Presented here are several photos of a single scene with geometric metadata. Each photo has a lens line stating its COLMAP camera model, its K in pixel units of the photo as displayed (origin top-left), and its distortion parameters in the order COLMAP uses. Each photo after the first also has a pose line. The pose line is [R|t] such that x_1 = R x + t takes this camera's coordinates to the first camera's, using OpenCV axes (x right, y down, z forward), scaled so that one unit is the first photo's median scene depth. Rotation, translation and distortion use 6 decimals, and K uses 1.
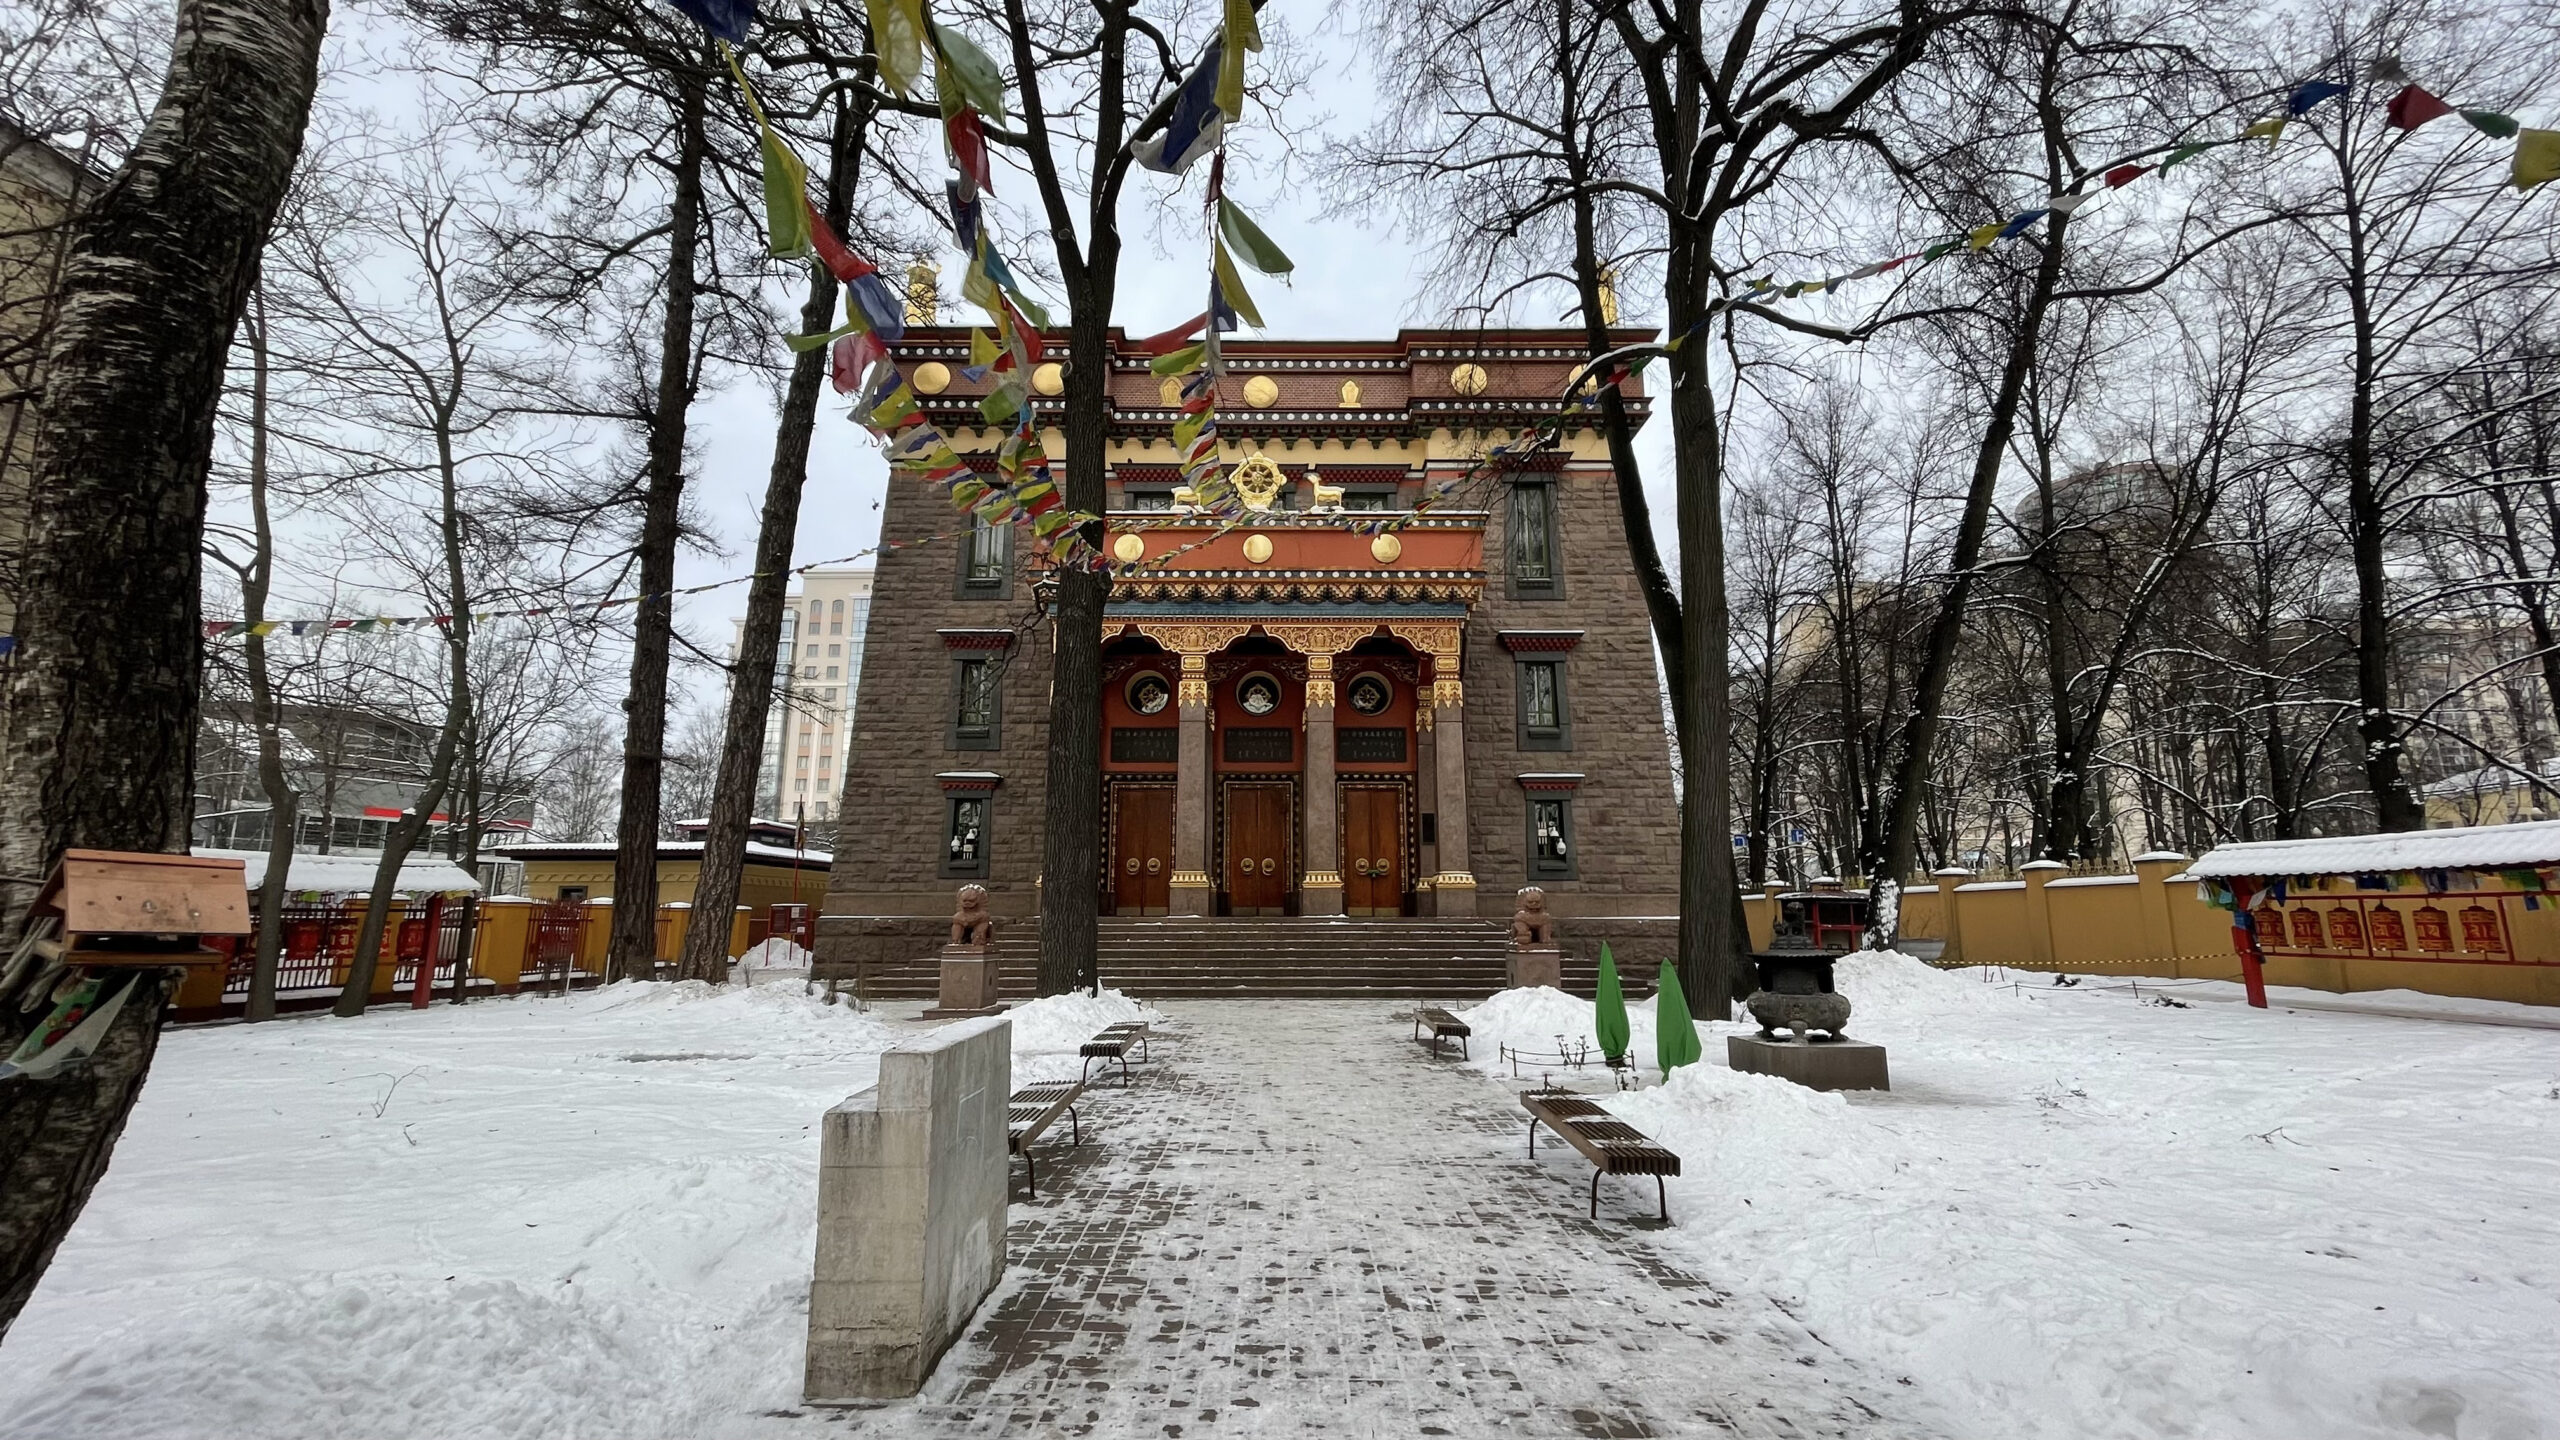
lens RADIAL K [[1030.1, 0, 1273.0], [0, 1030.1, 721.7], [0, 0, 1]] dist [-0.000981, -0.000113]
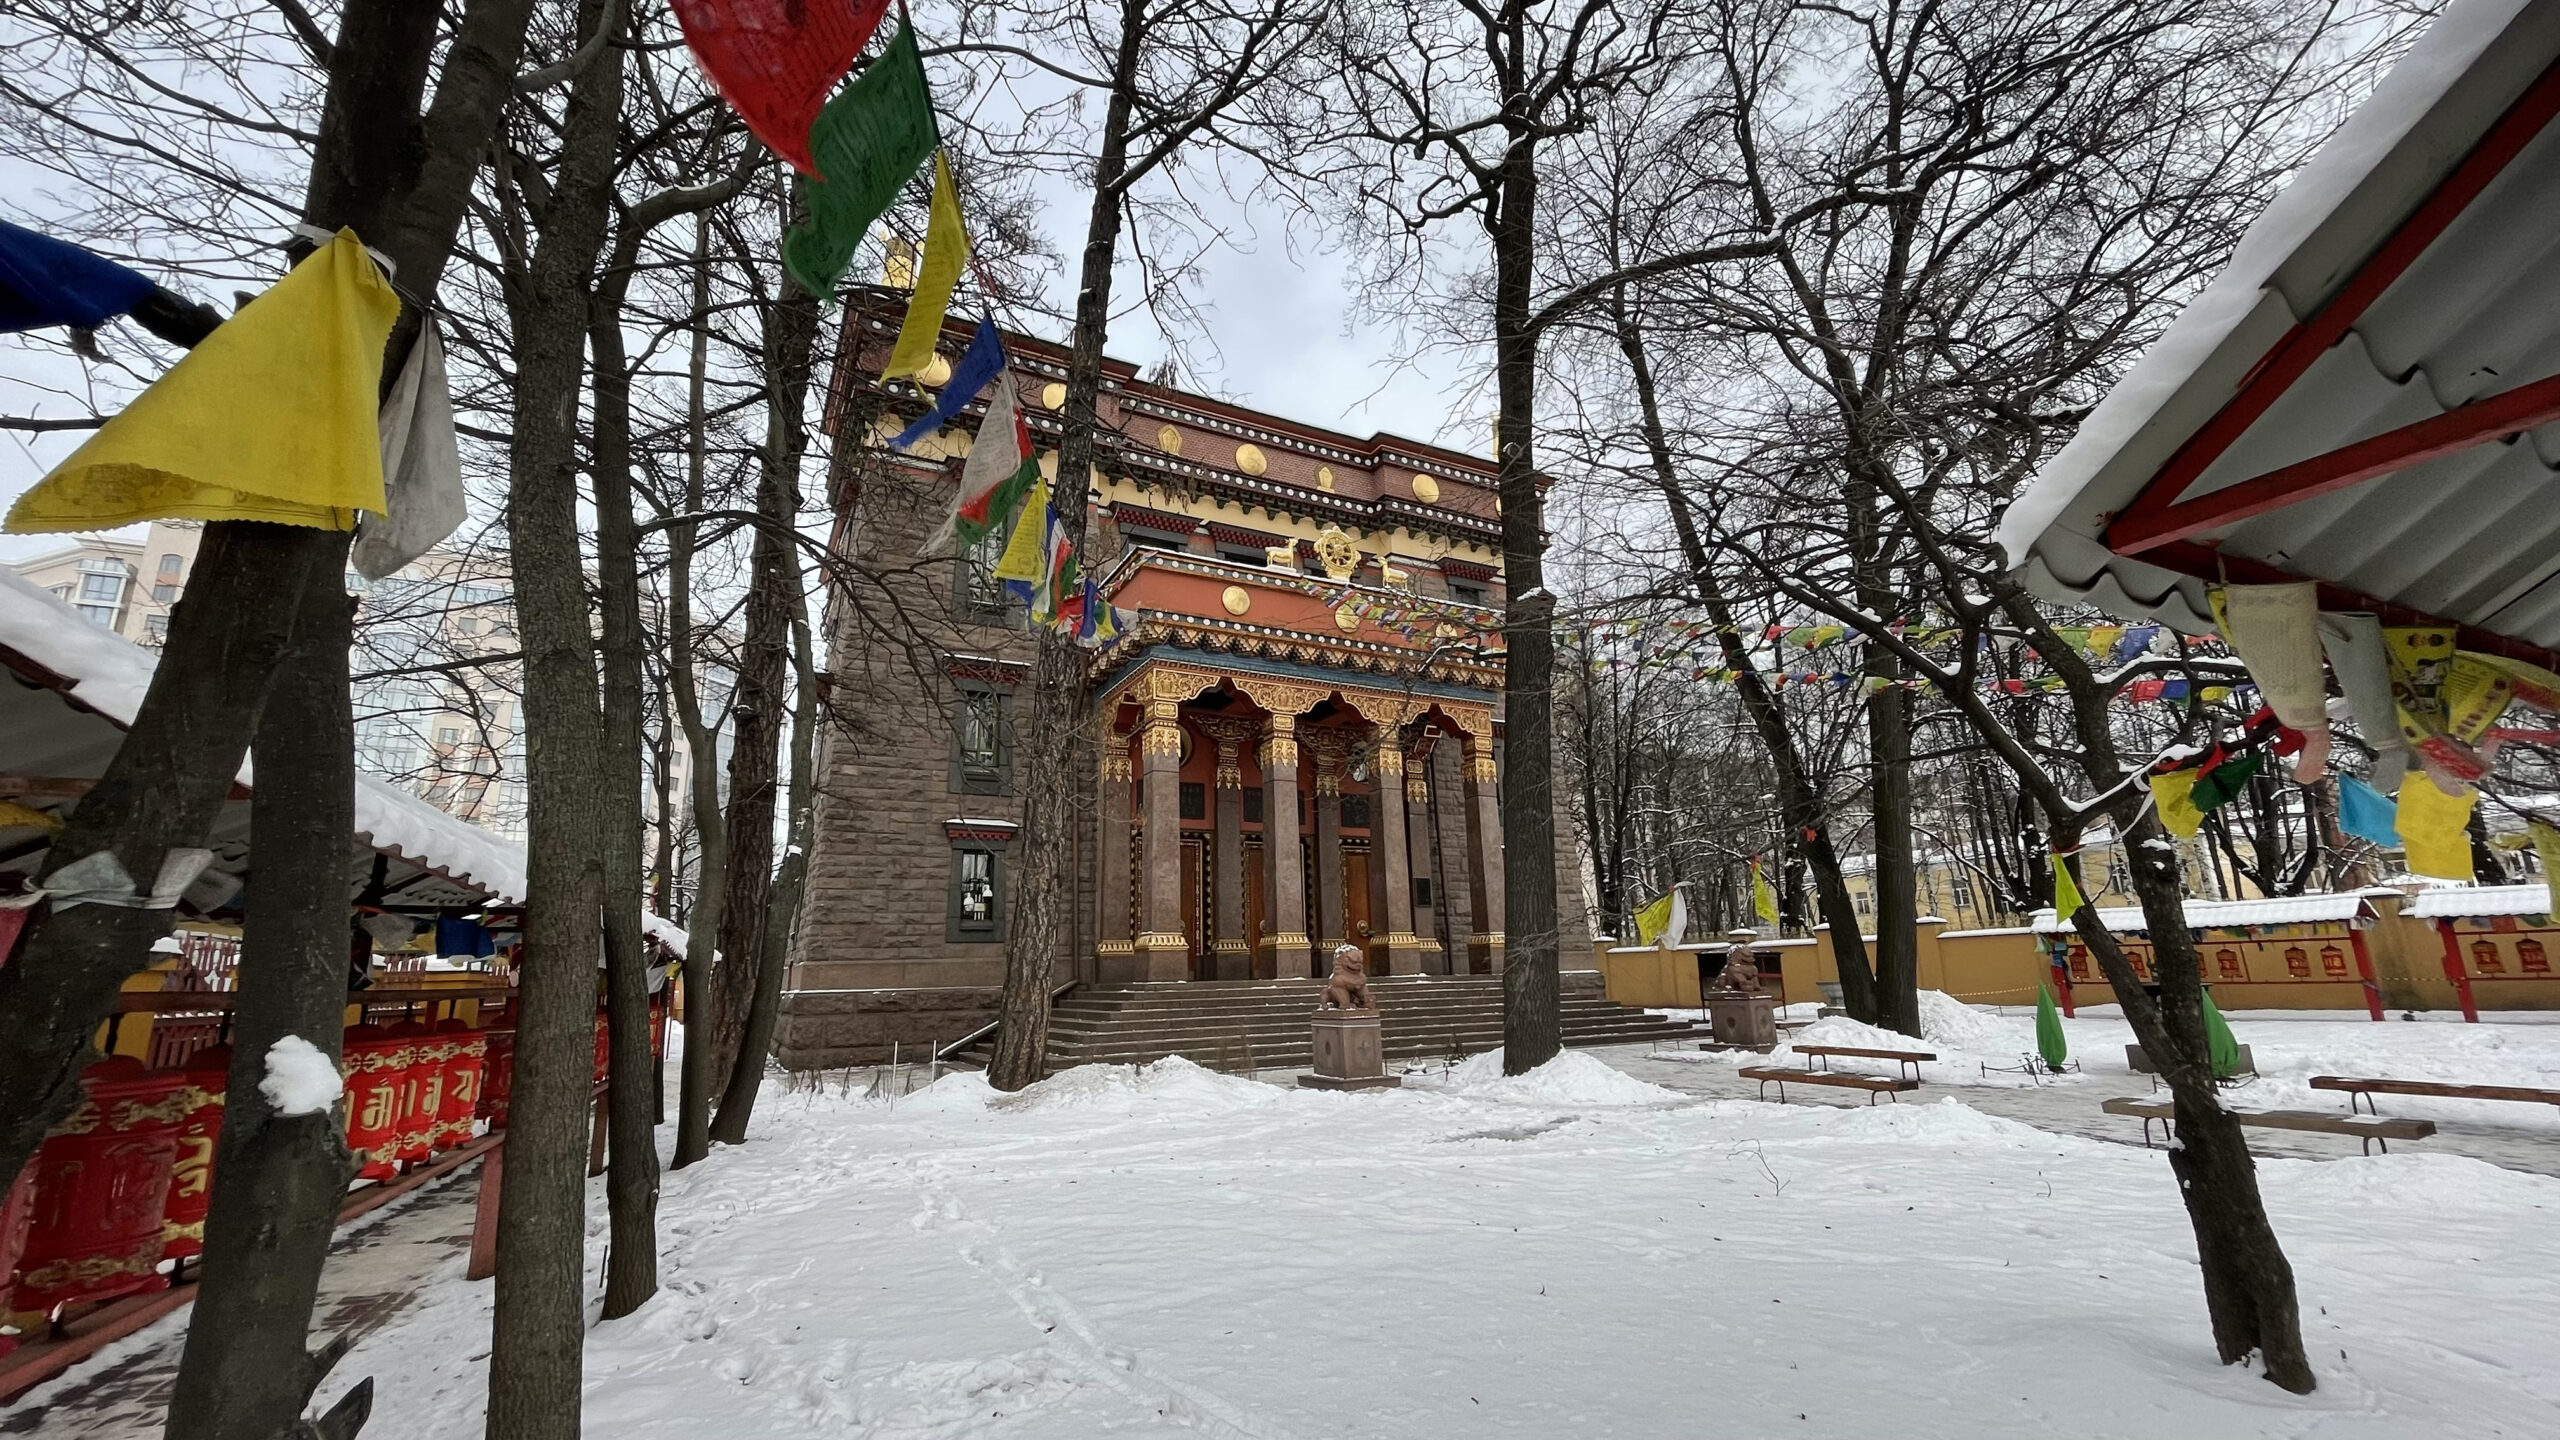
lens RADIAL K [[1030.1, 0, 1273.0], [0, 1030.1, 721.7], [0, 0, 1]] dist [-0.000981, -0.000113]
pose [[0.882258, 0.091773, 0.461734, -0.522943], [-0.063156, 0.995022, -0.077093, 0.019060], [-0.466510, 0.038855, 0.883662, 0.113958]]
